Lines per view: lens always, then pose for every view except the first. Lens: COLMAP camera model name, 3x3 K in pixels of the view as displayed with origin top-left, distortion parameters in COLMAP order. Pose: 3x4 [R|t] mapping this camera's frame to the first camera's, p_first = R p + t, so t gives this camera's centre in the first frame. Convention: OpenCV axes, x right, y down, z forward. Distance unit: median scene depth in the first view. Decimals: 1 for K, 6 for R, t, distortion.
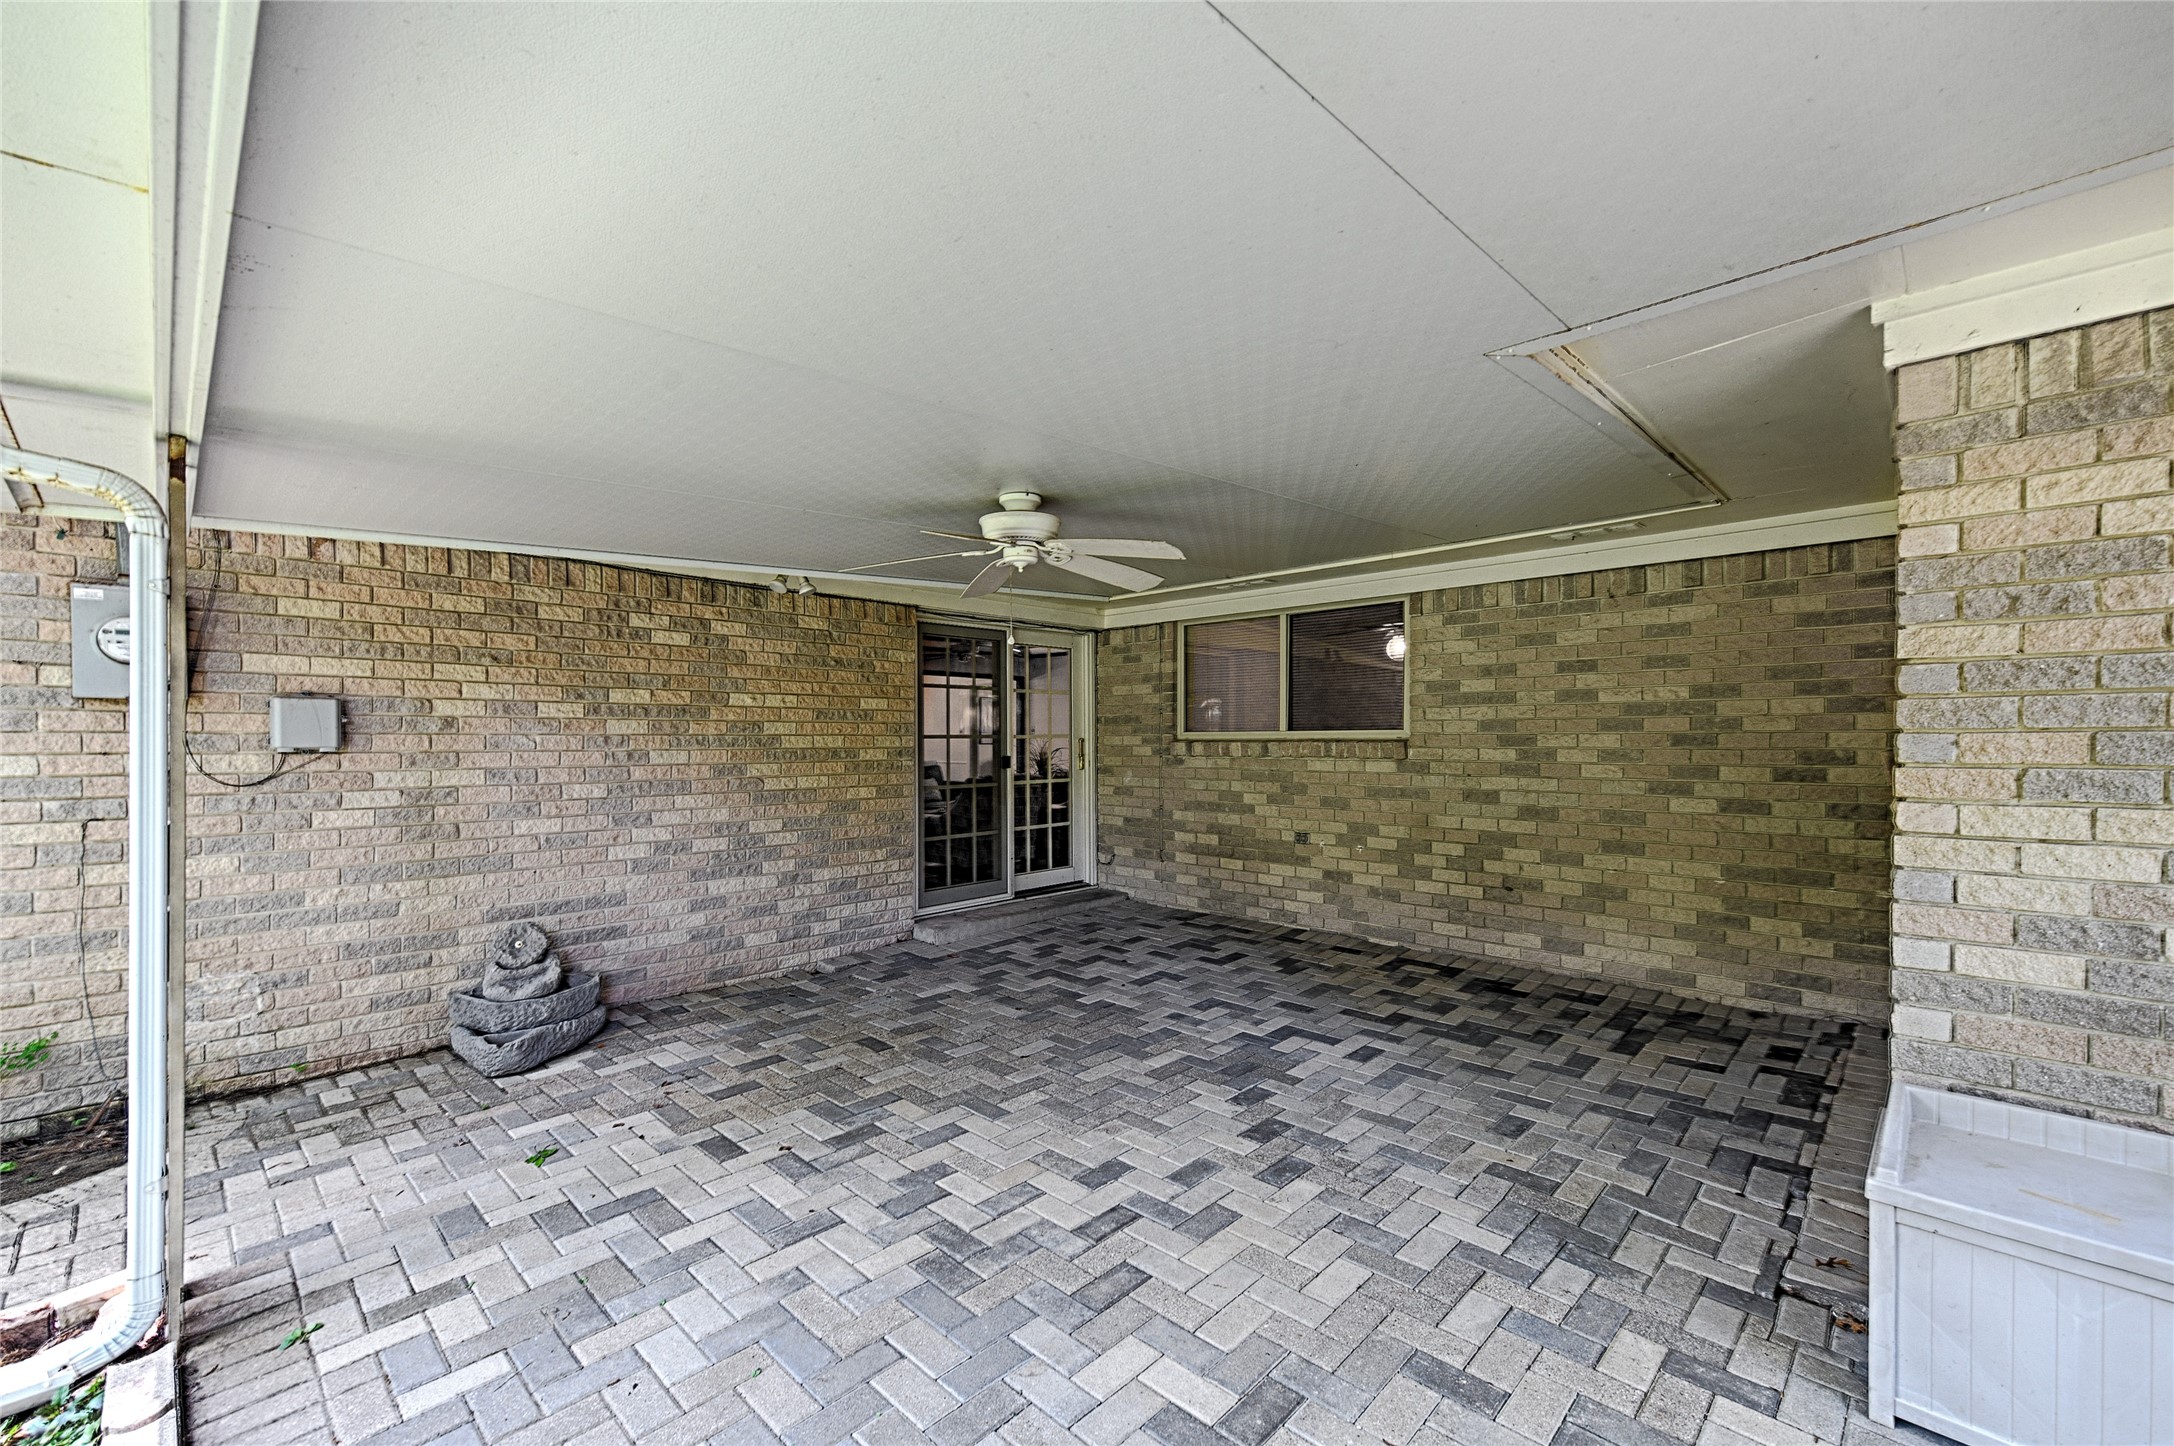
lens RADIAL K [[903.3, 0, 1096.8], [0, 903.3, 738.9], [0, 0, 1]] dist [0.003562, 0.000028]
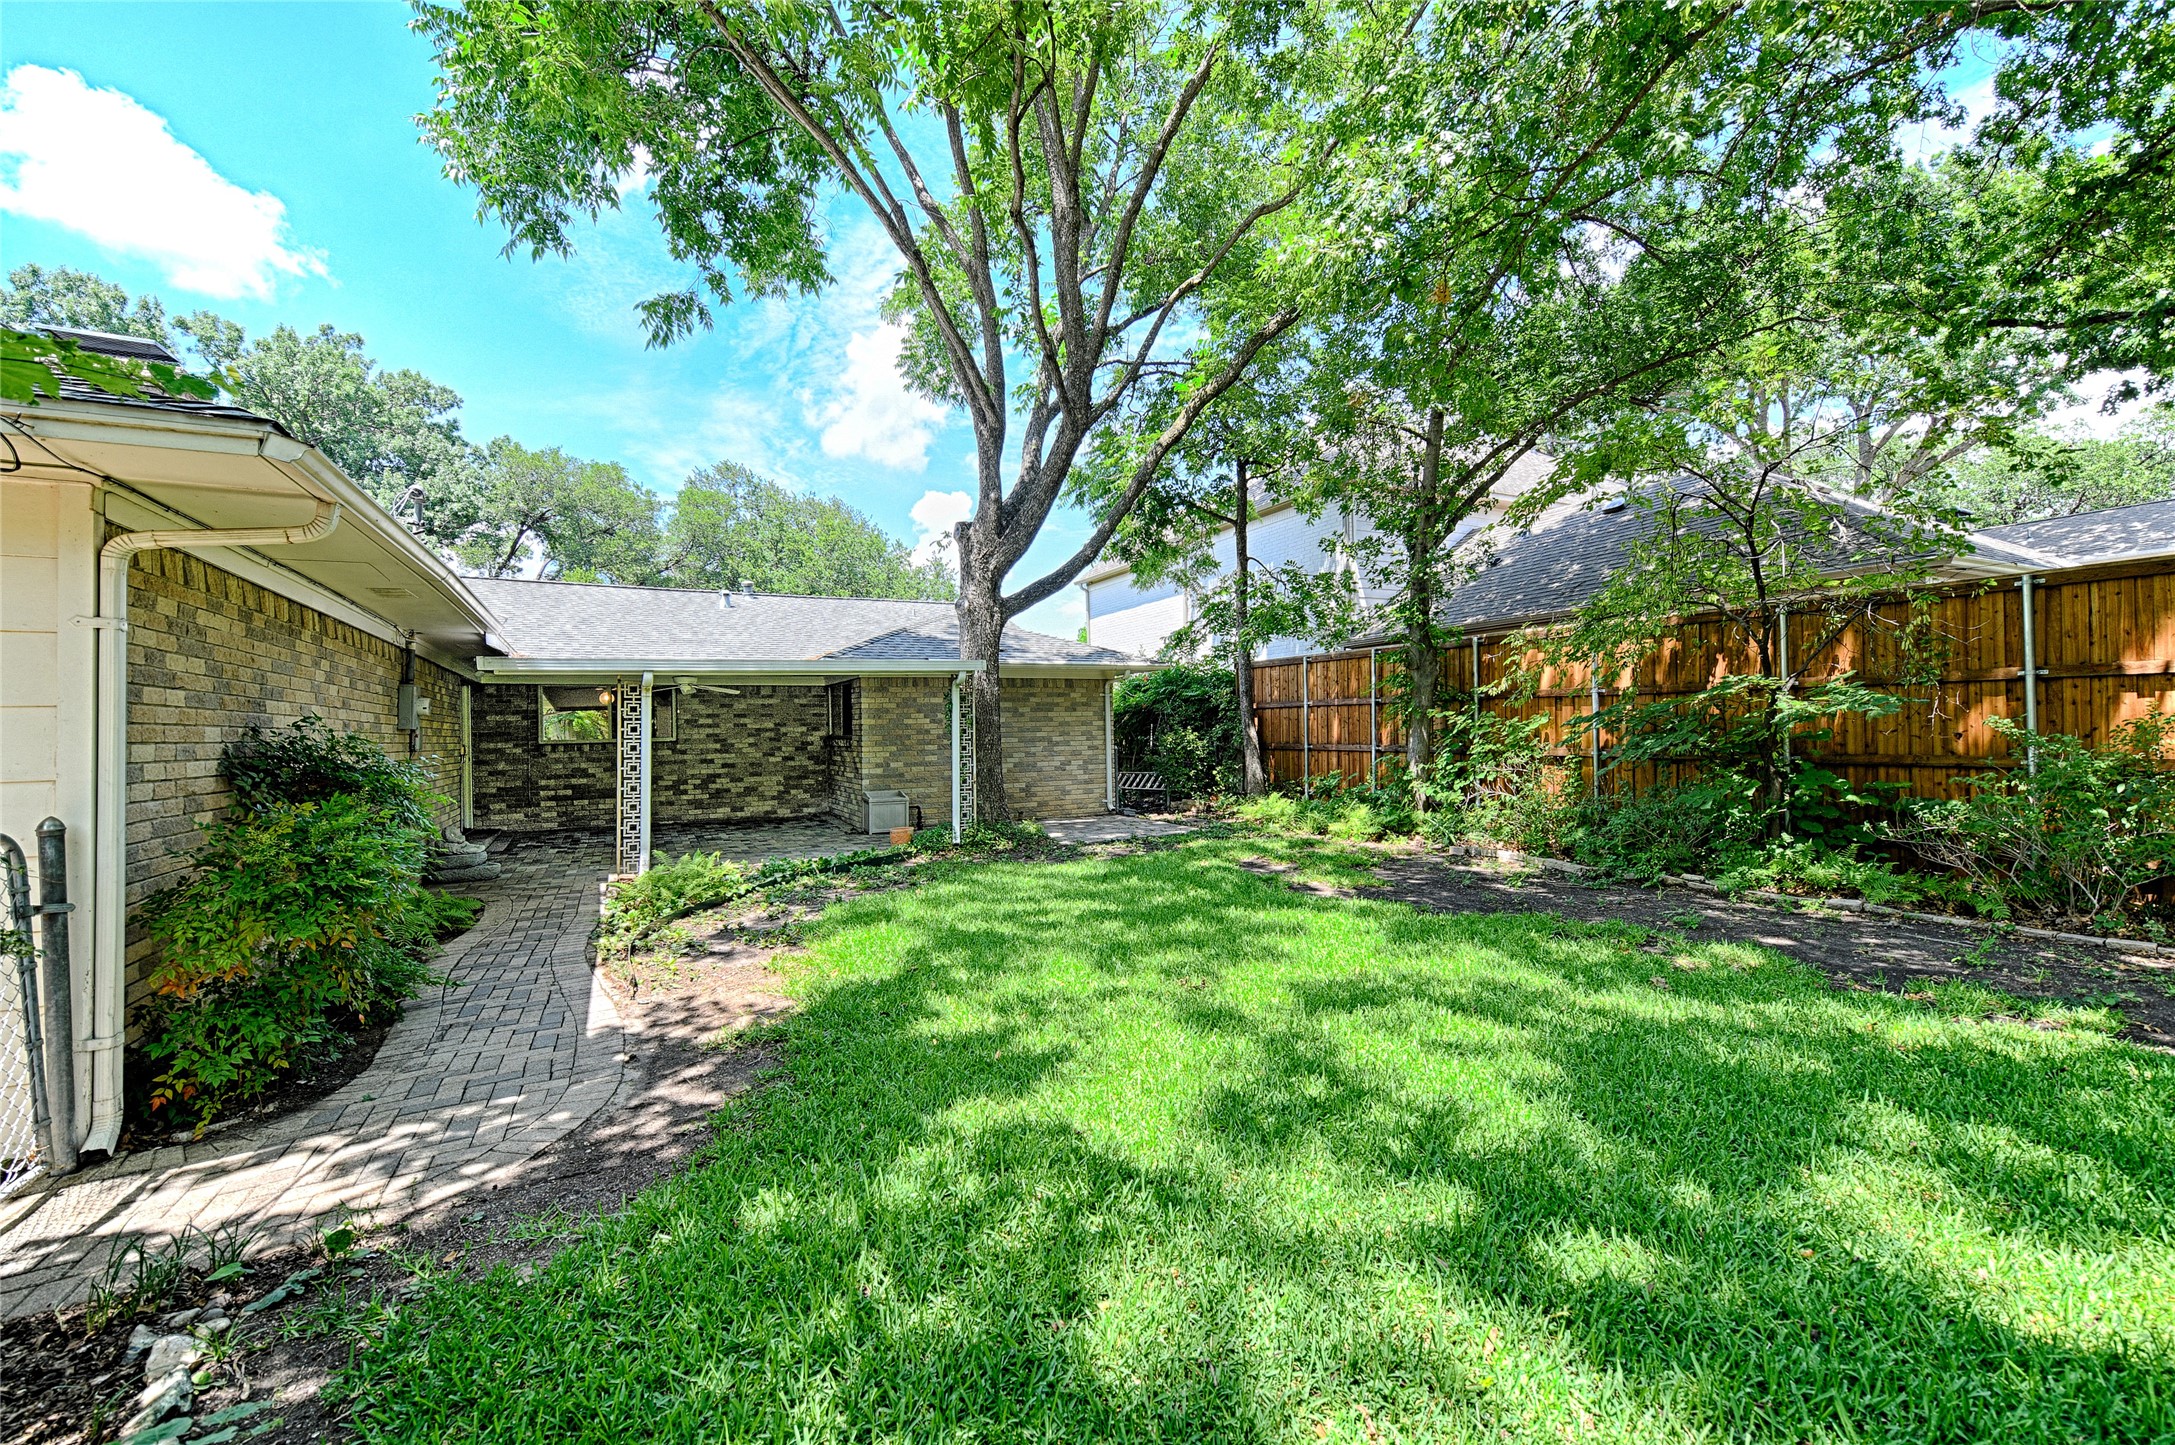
lens RADIAL K [[903.7, 0, 1088.3], [0, 903.7, 724.8], [0, 0, 1]] dist [0.003562, 0.000028]
pose [[0.329963, 0.003963, 0.943986, -1.728432], [0.021029, 0.999712, -0.011548, 0.008099], [-0.943760, 0.023661, 0.329784, -0.973967]]
